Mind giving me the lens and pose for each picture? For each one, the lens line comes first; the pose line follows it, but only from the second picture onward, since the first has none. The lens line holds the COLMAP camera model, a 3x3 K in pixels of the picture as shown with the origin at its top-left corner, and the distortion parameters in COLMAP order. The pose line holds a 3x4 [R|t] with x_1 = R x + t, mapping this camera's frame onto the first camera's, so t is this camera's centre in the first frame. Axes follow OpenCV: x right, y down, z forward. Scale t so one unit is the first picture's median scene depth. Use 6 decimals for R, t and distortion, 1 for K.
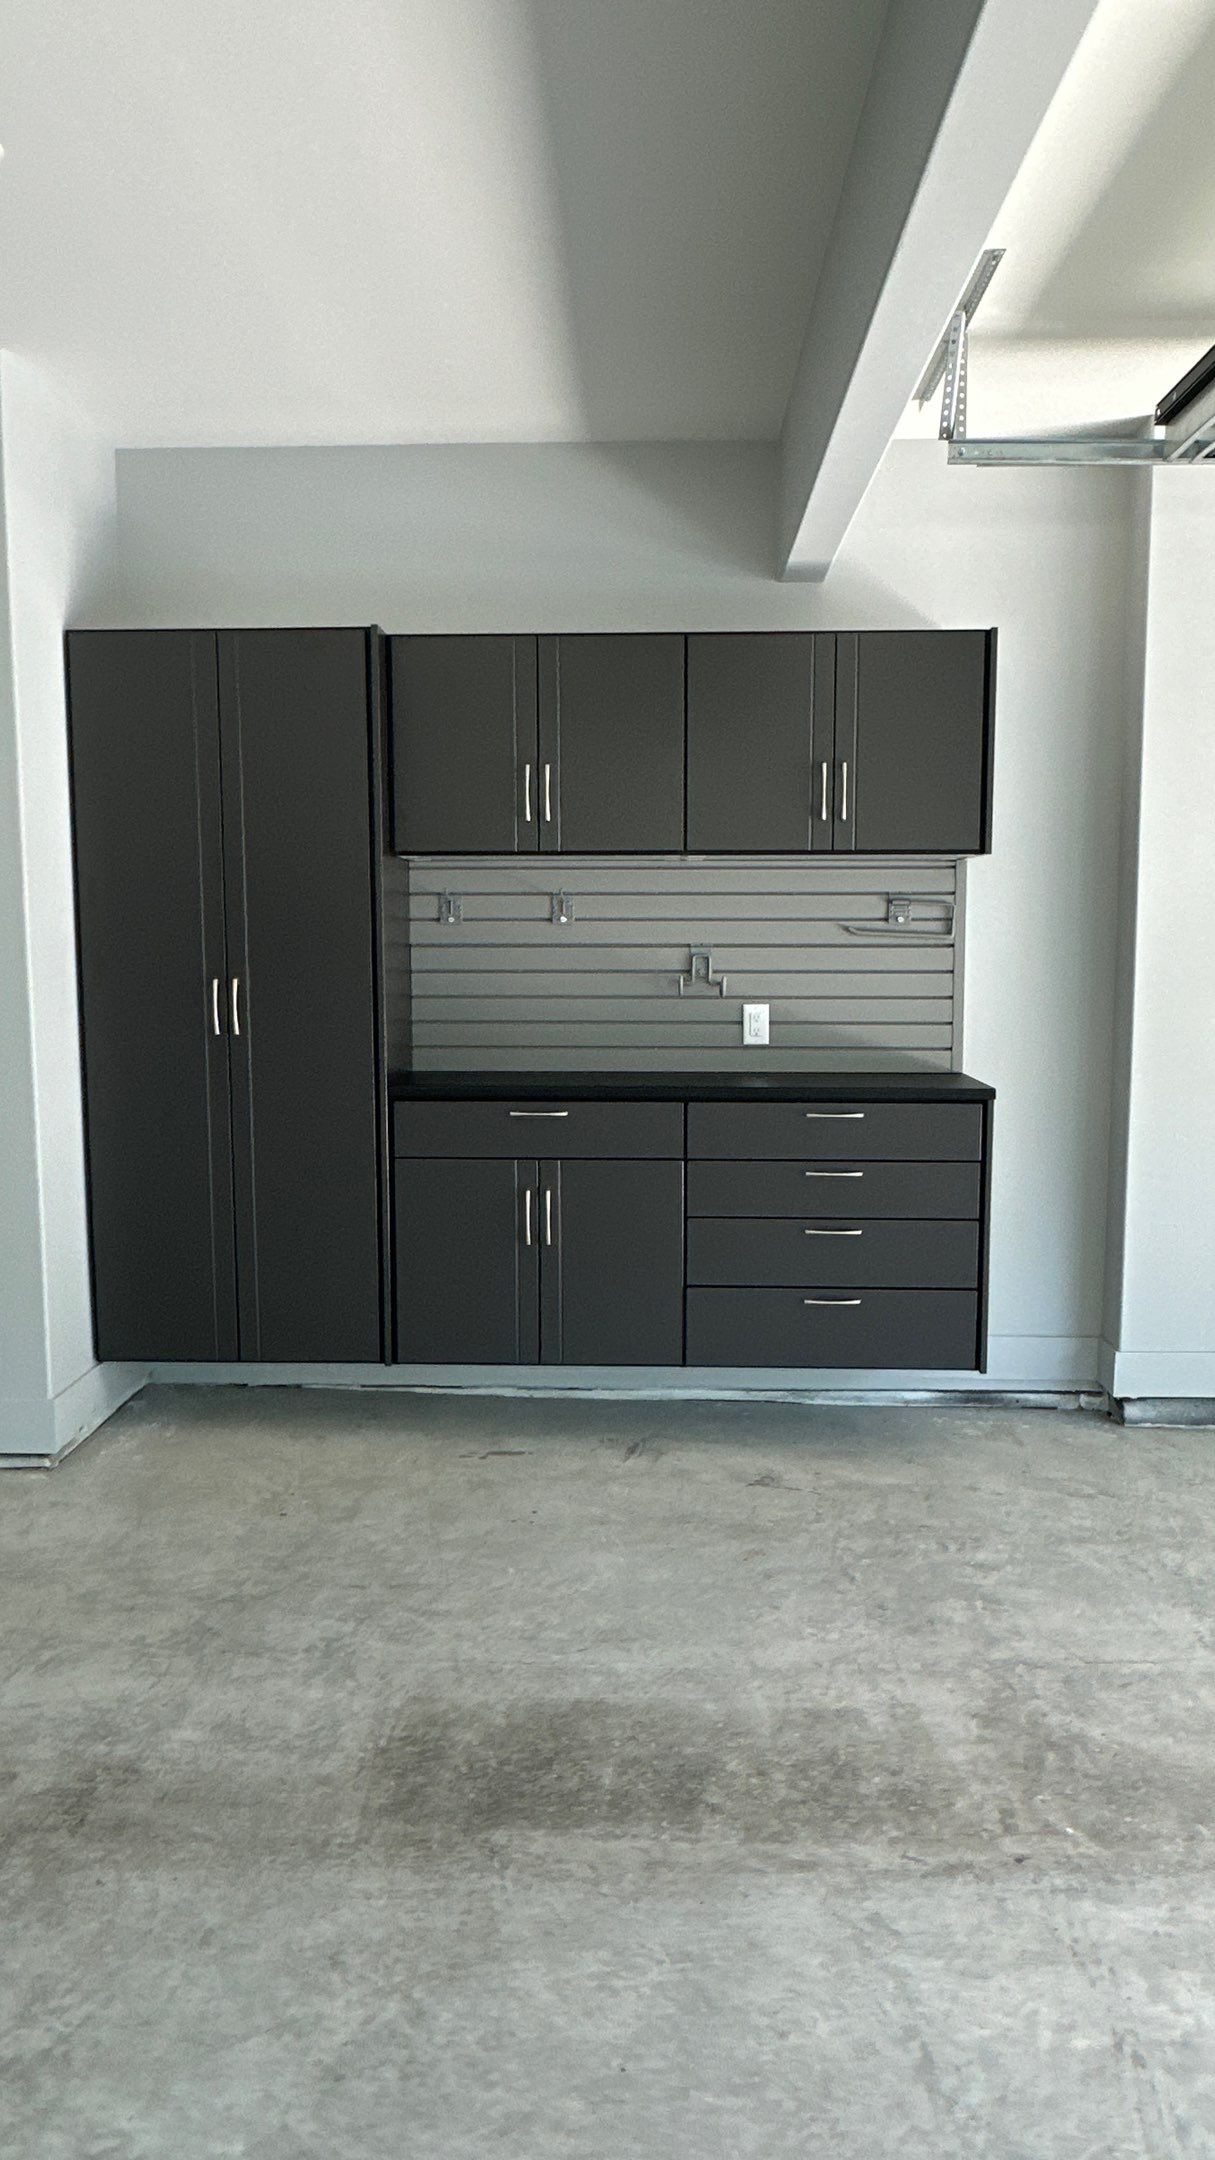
lens RADIAL K [[1437.0, 0, 594.0], [0, 1437.0, 1071.3], [0, 0, 1]] dist [-0.008012, 0.005540]
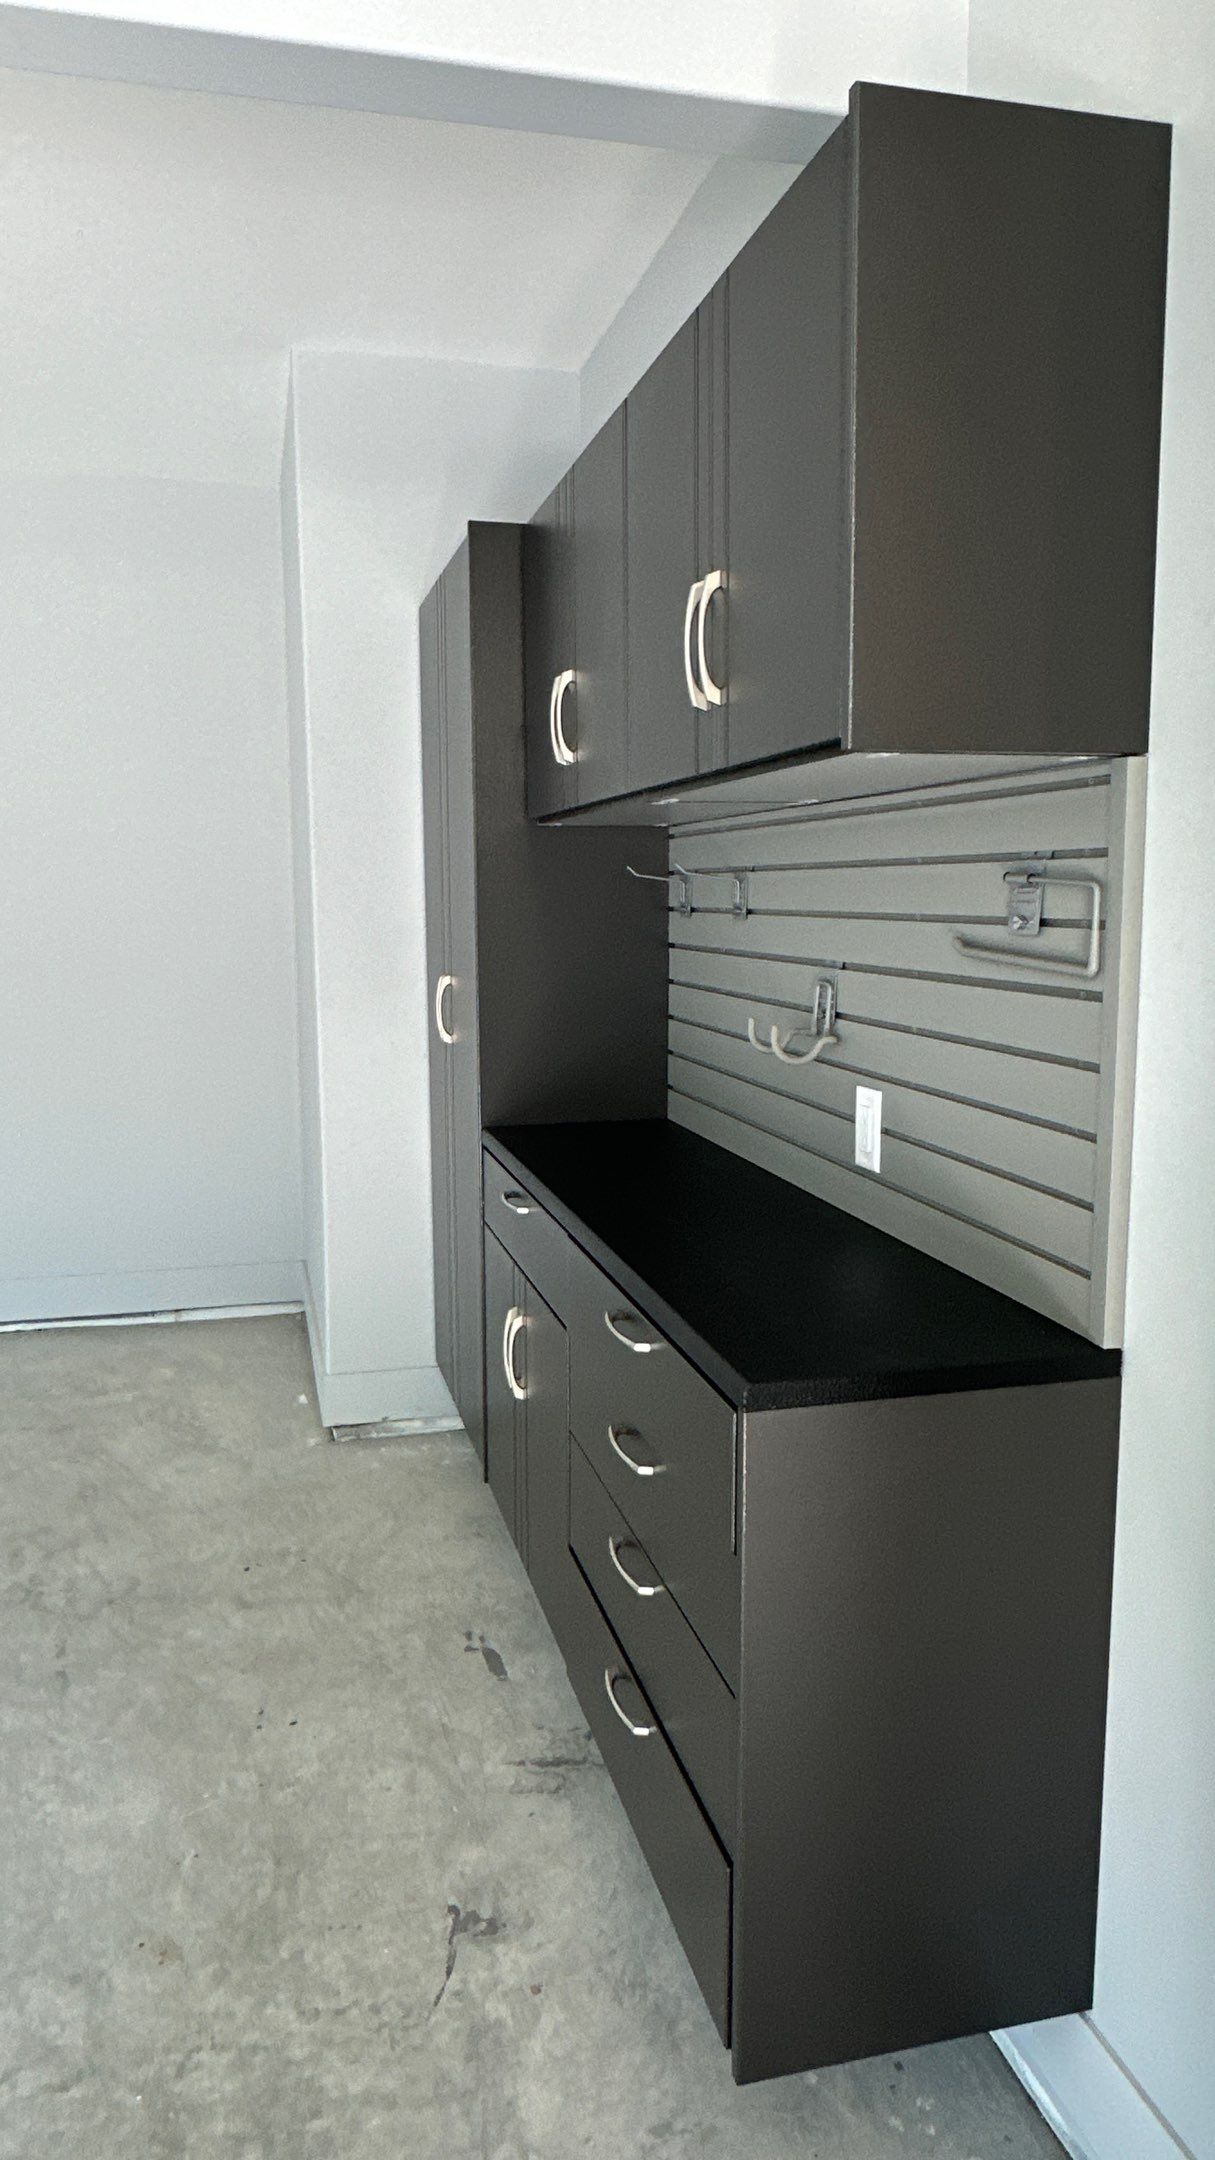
lens RADIAL K [[1437.0, 0, 609.3], [0, 1437.0, 1076.5], [0, 0, 1]] dist [-0.008012, 0.005540]
pose [[0.285905, 0.121807, -0.950485, 0.612439], [-0.090363, 0.990895, 0.099804, -0.101288], [0.953988, 0.057354, 0.294309, 0.846967]]
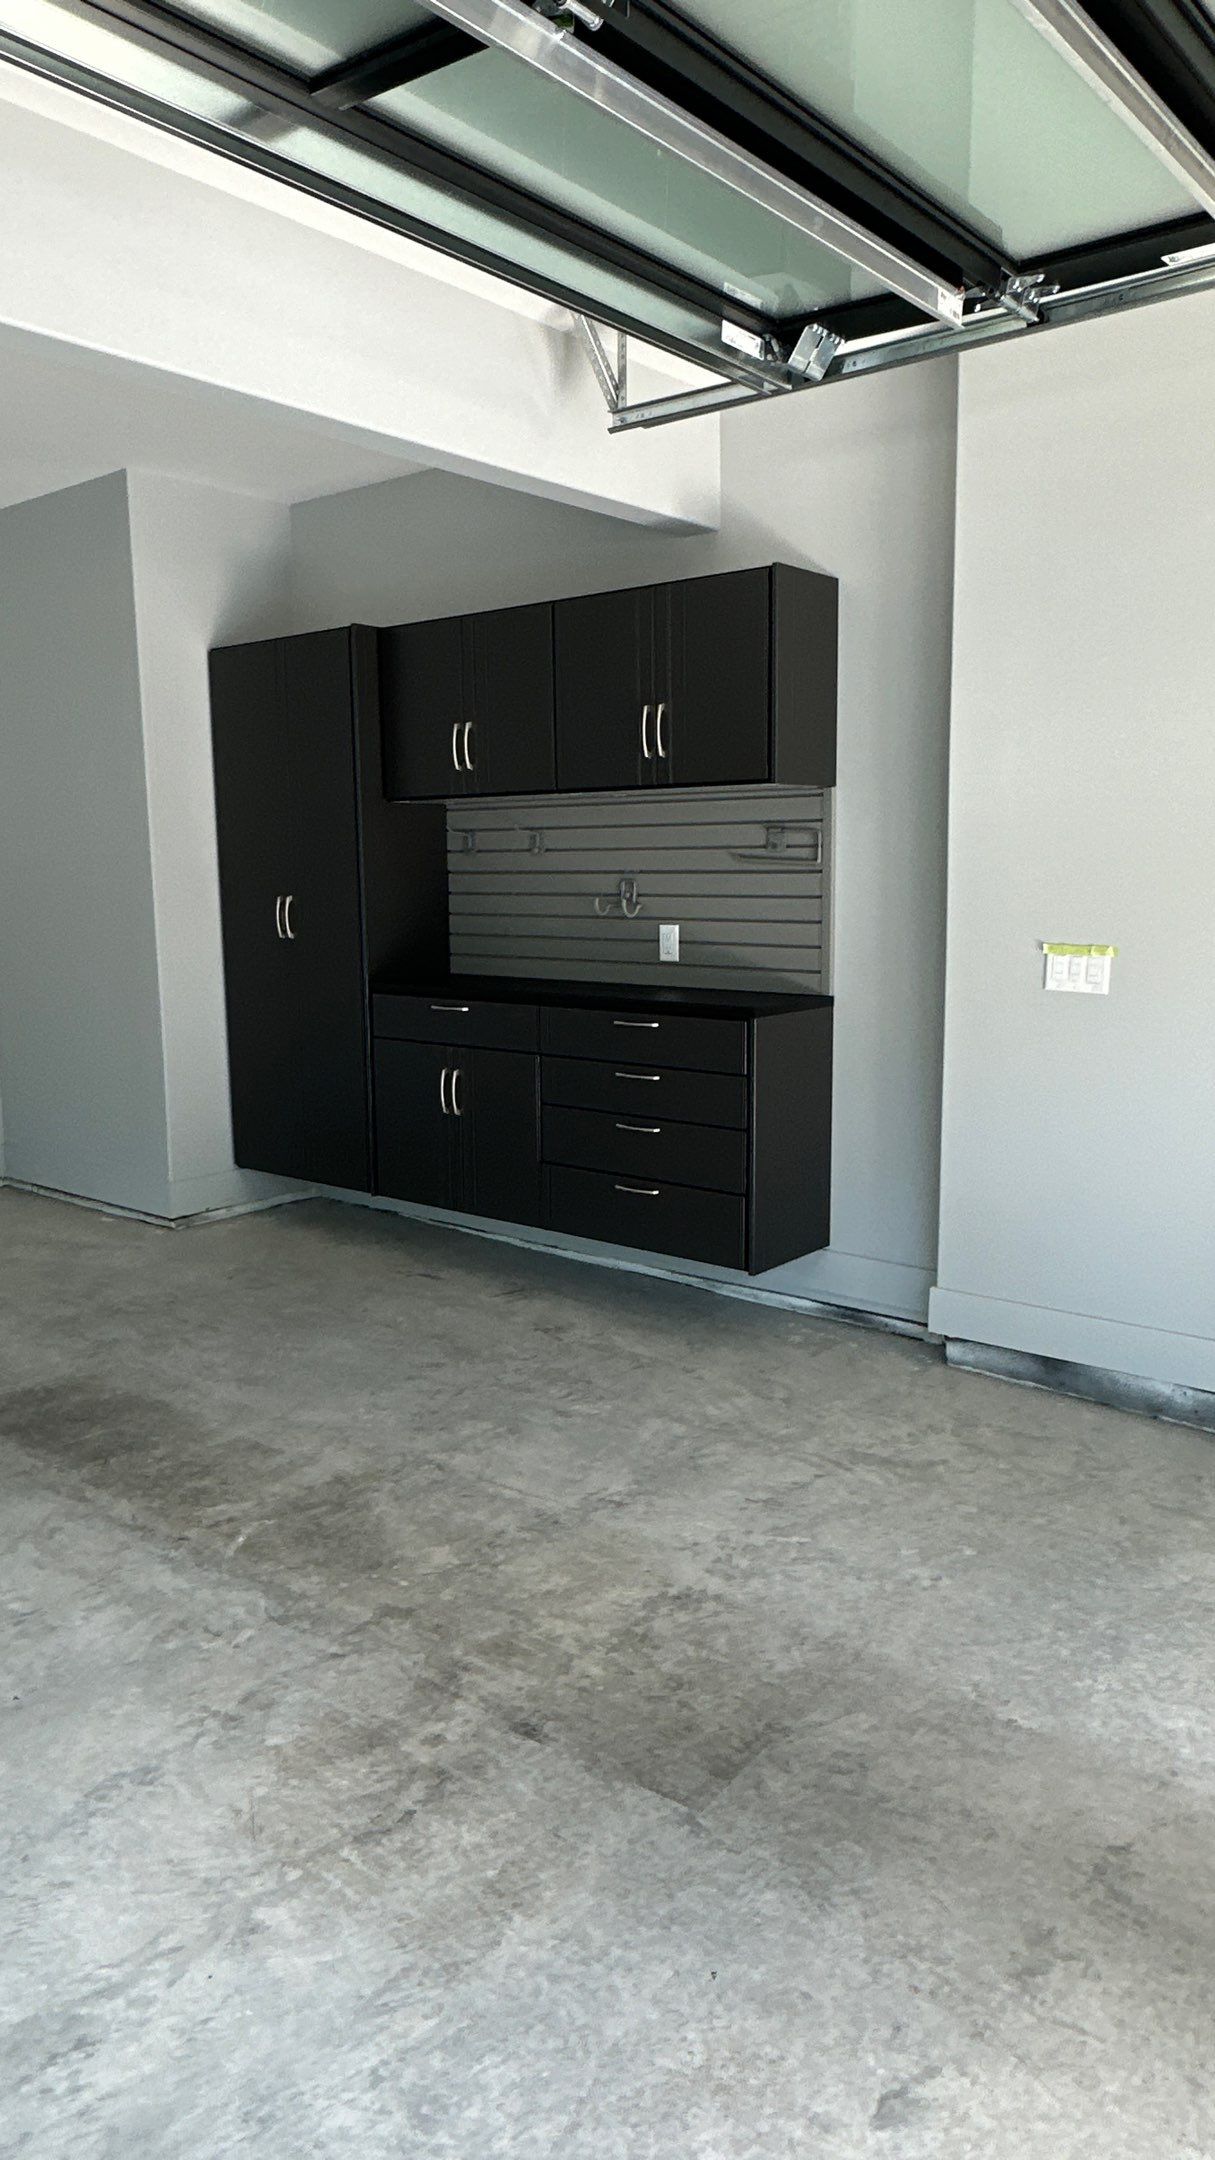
lens RADIAL K [[1437.0, 0, 604.0], [0, 1437.0, 1072.5], [0, 0, 1]] dist [-0.008012, 0.005540]
pose [[0.797220, 0.081474, -0.598166, 0.821333], [-0.050983, 0.996398, 0.067766, -0.006372], [0.601532, -0.023528, 0.798502, 0.089462]]
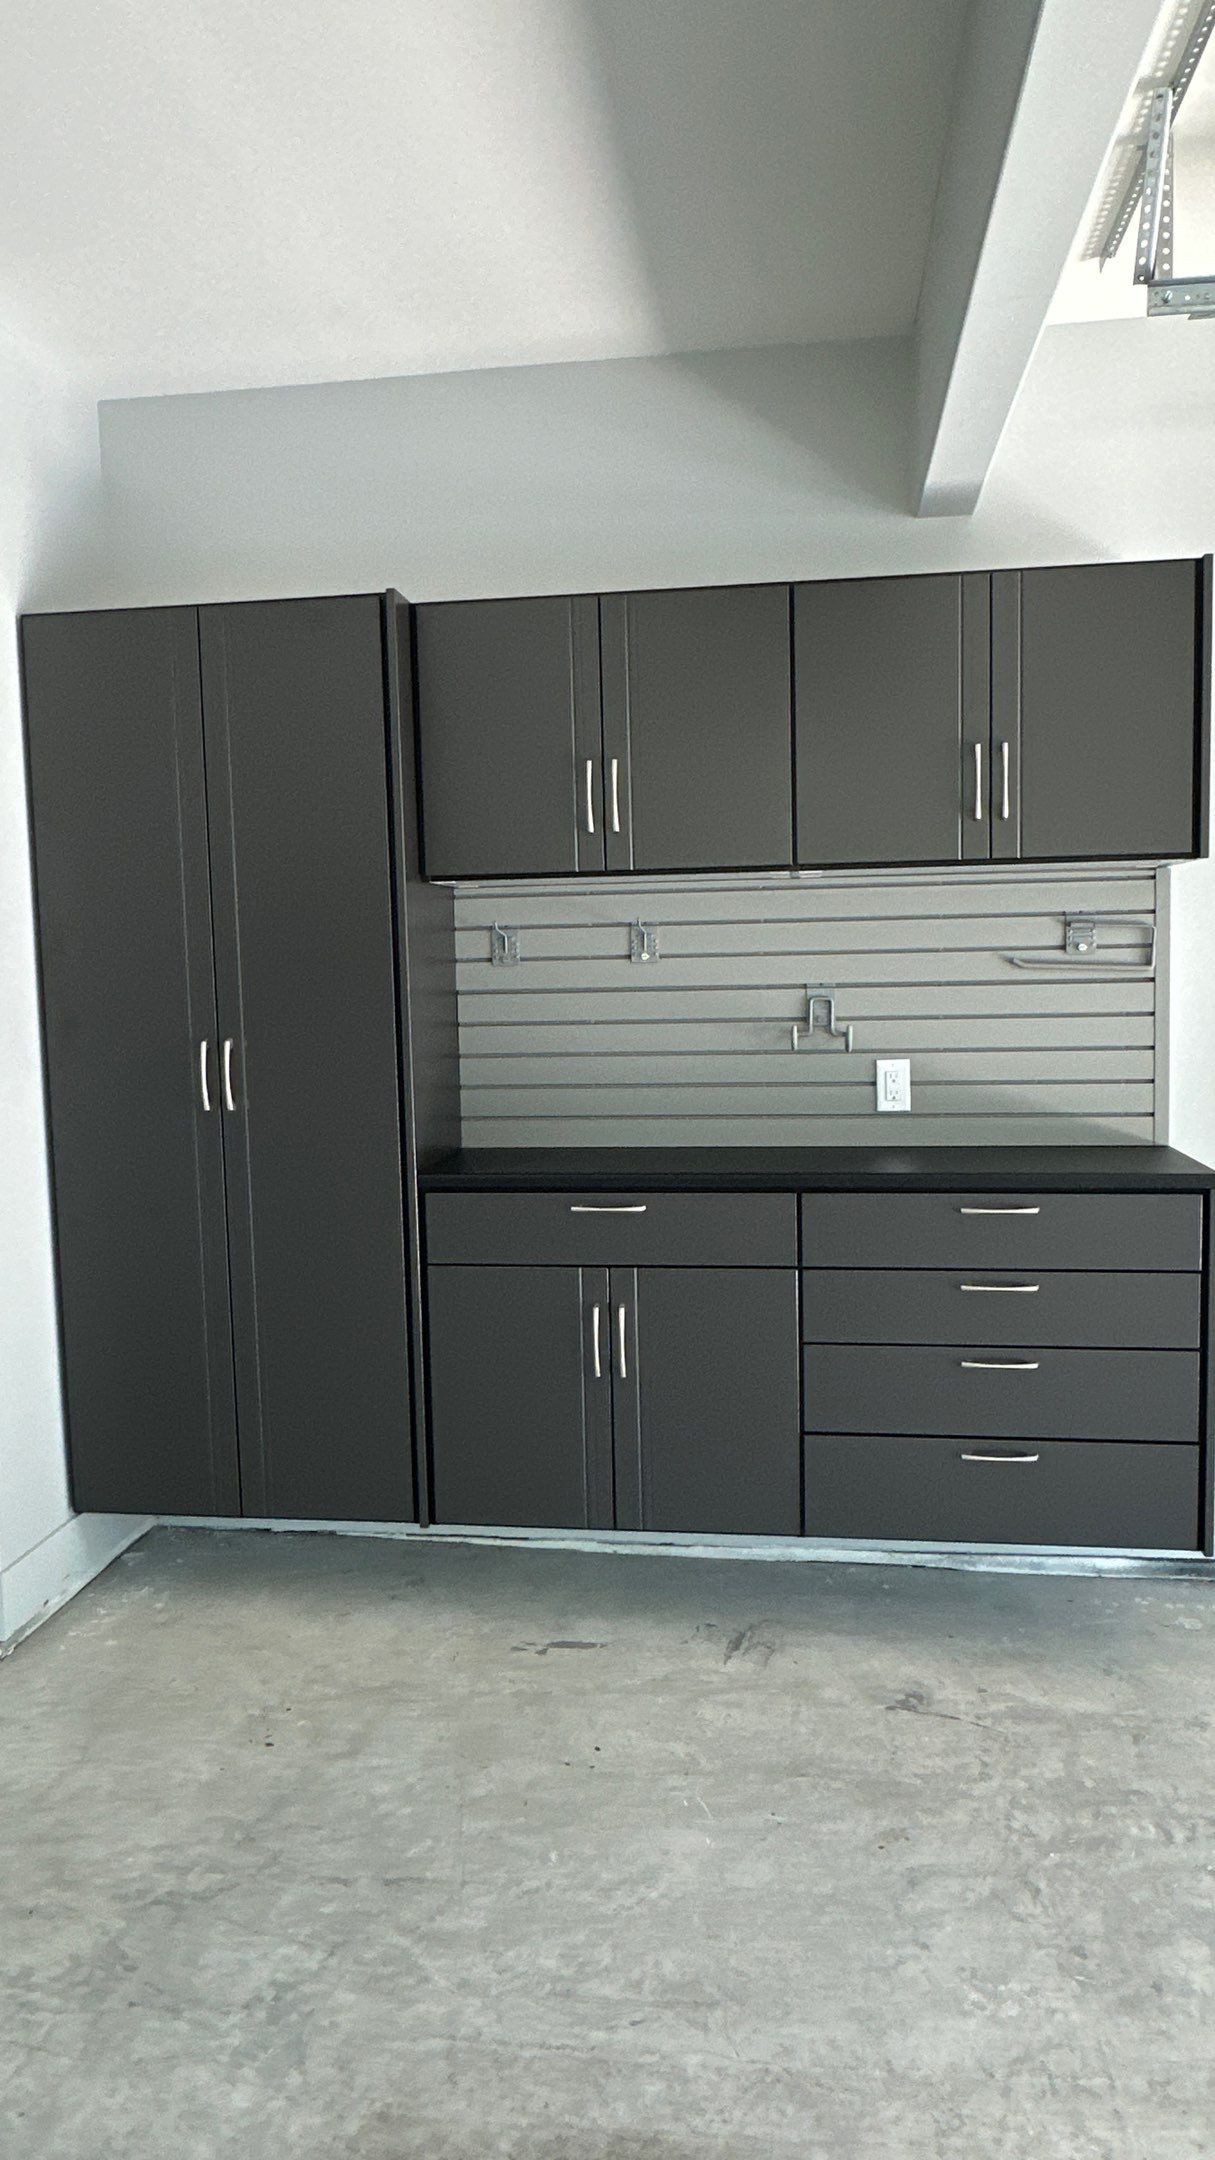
lens RADIAL K [[1437.0, 0, 596.9], [0, 1437.0, 1077.7], [0, 0, 1]] dist [-0.008012, 0.005540]
pose [[0.994577, -0.012502, -0.103250, 0.036738], [0.011205, 0.999851, -0.013129, -0.031378], [0.103399, 0.011900, 0.994569, 0.229847]]
